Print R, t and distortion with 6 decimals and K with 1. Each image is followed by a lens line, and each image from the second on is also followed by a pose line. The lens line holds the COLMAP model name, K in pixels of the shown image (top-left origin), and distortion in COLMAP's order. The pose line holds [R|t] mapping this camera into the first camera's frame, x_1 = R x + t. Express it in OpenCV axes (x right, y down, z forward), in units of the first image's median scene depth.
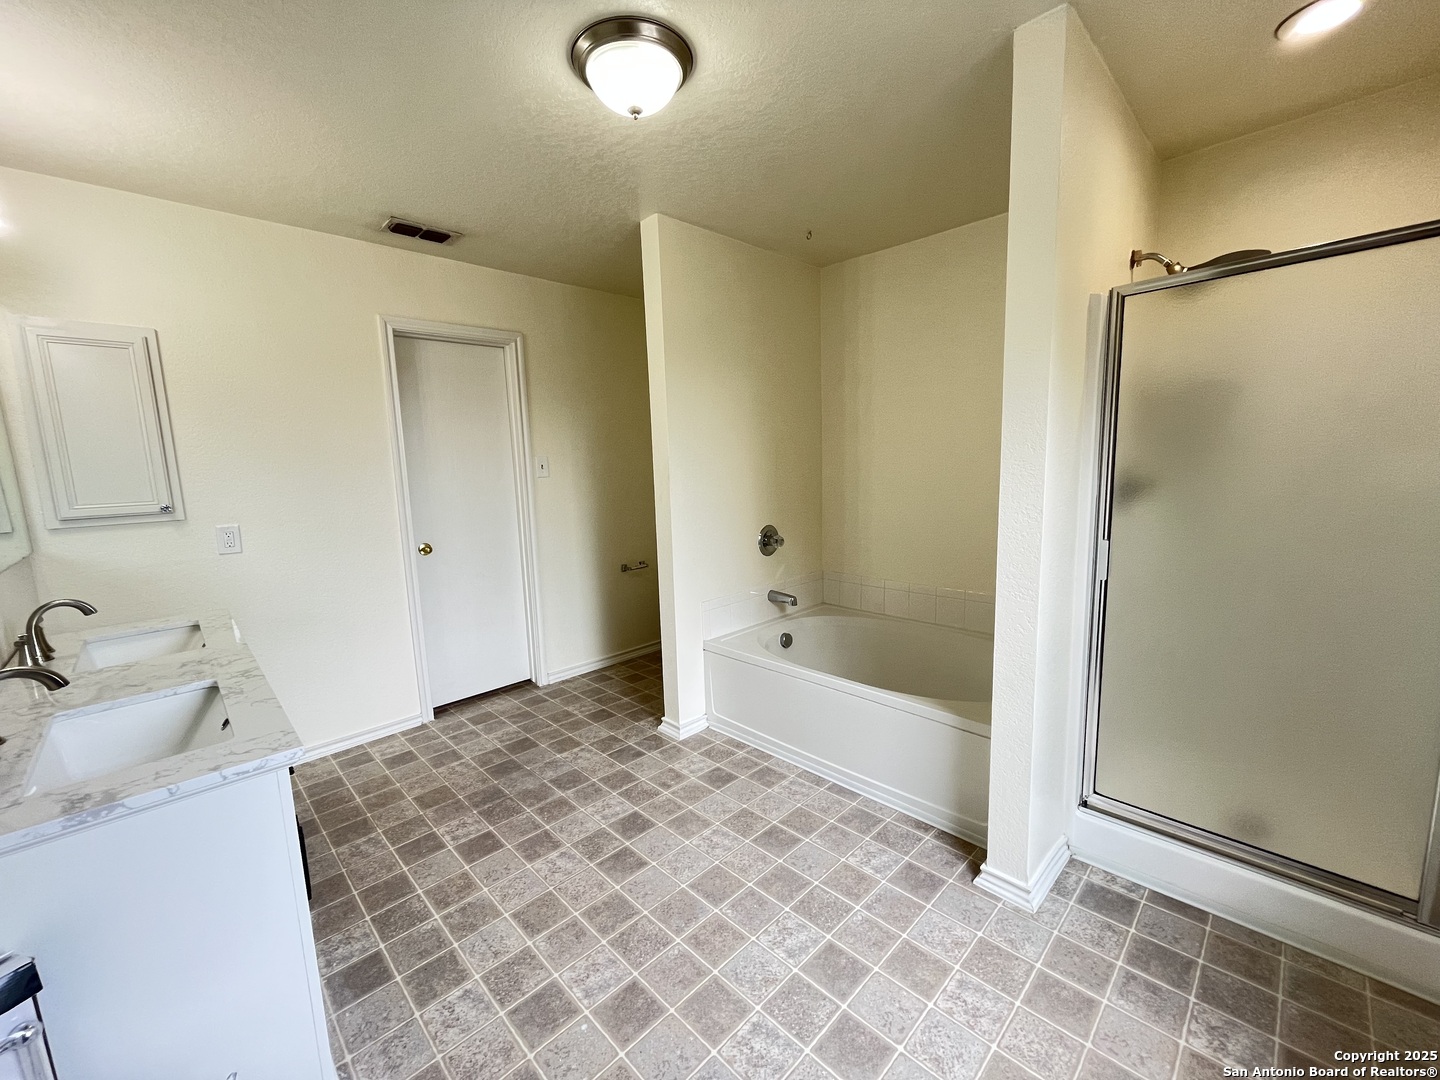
lens RADIAL K [[582.3, 0, 718.1], [0, 582.3, 544.5], [0, 0, 1]] dist [-0.001209, -0.000120]
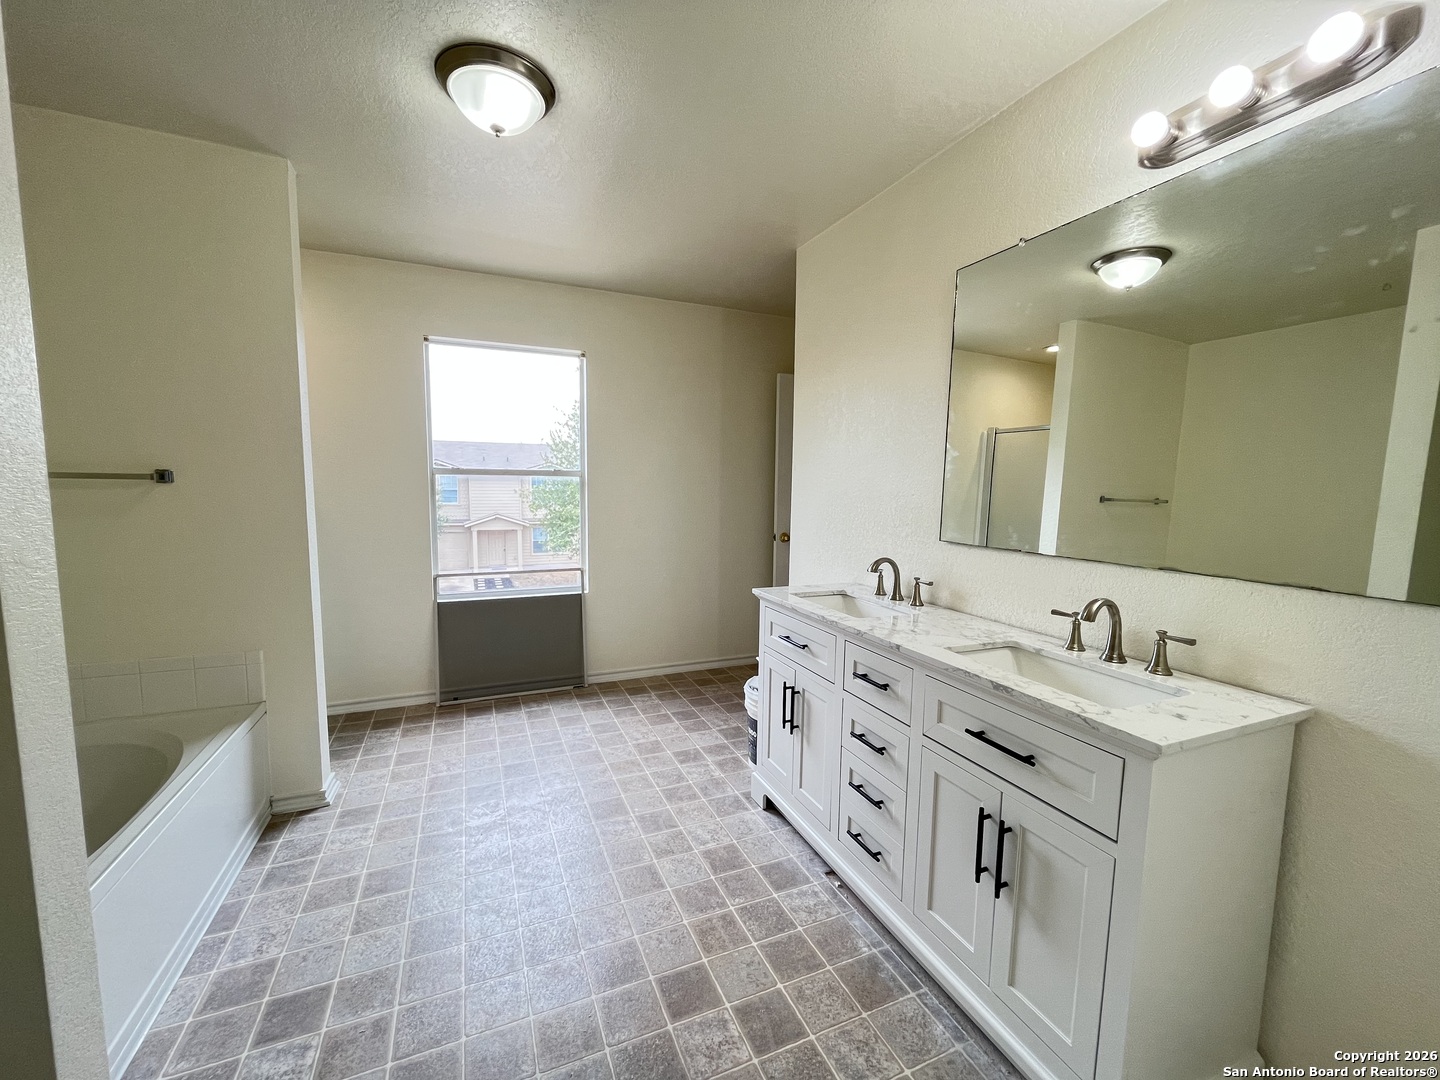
lens RADIAL K [[582.3, 0, 718.1], [0, 582.3, 544.5], [0, 0, 1]] dist [-0.001209, -0.000120]
pose [[-0.932514, -0.020731, 0.360537, -0.764854], [0.065413, 0.972141, 0.225086, -0.187885], [-0.355159, 0.233479, -0.905179, 1.670321]]
